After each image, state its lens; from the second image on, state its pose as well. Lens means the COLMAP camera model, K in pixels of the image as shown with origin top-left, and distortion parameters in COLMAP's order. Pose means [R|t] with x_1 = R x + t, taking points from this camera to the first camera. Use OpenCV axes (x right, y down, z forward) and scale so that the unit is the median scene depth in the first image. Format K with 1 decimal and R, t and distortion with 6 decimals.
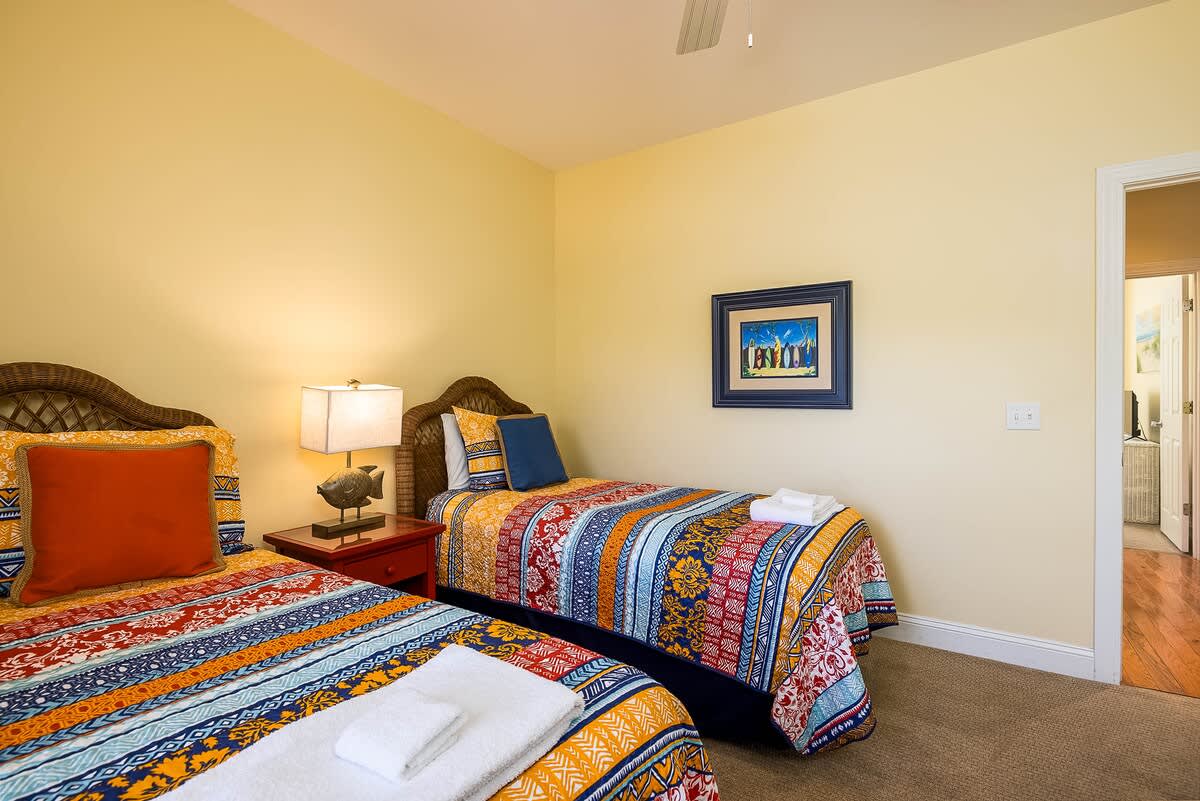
lens RADIAL K [[645.7, 0, 601.3], [0, 645.7, 388.0], [0, 0, 1]] dist [0.001392, 0.000099]
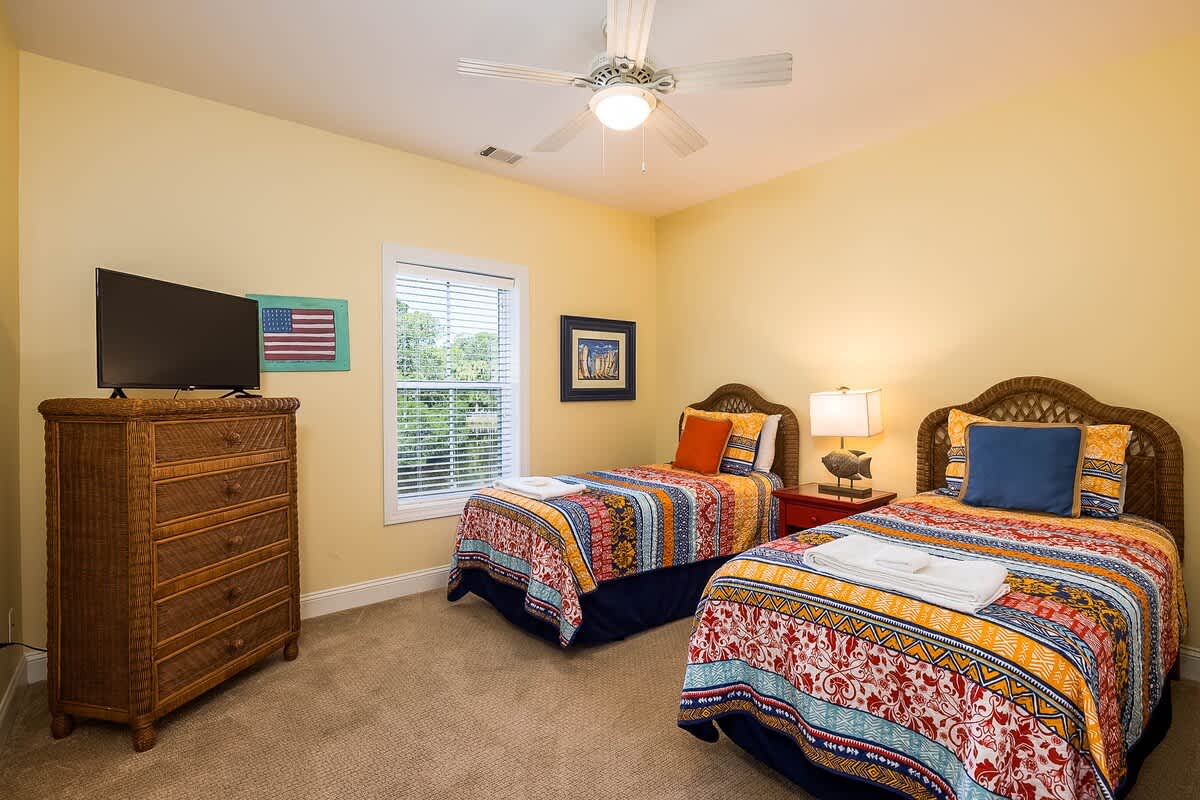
lens RADIAL K [[723.1, 0, 600.0], [0, 723.1, 400.0], [0, 0, 1]] dist [-0.000697, 0.000009]
pose [[-0.149044, -0.001640, -0.988829, 1.278773], [-0.003642, 0.999993, -0.001110, 0.020114], [0.988824, 0.003436, -0.149049, 0.733553]]
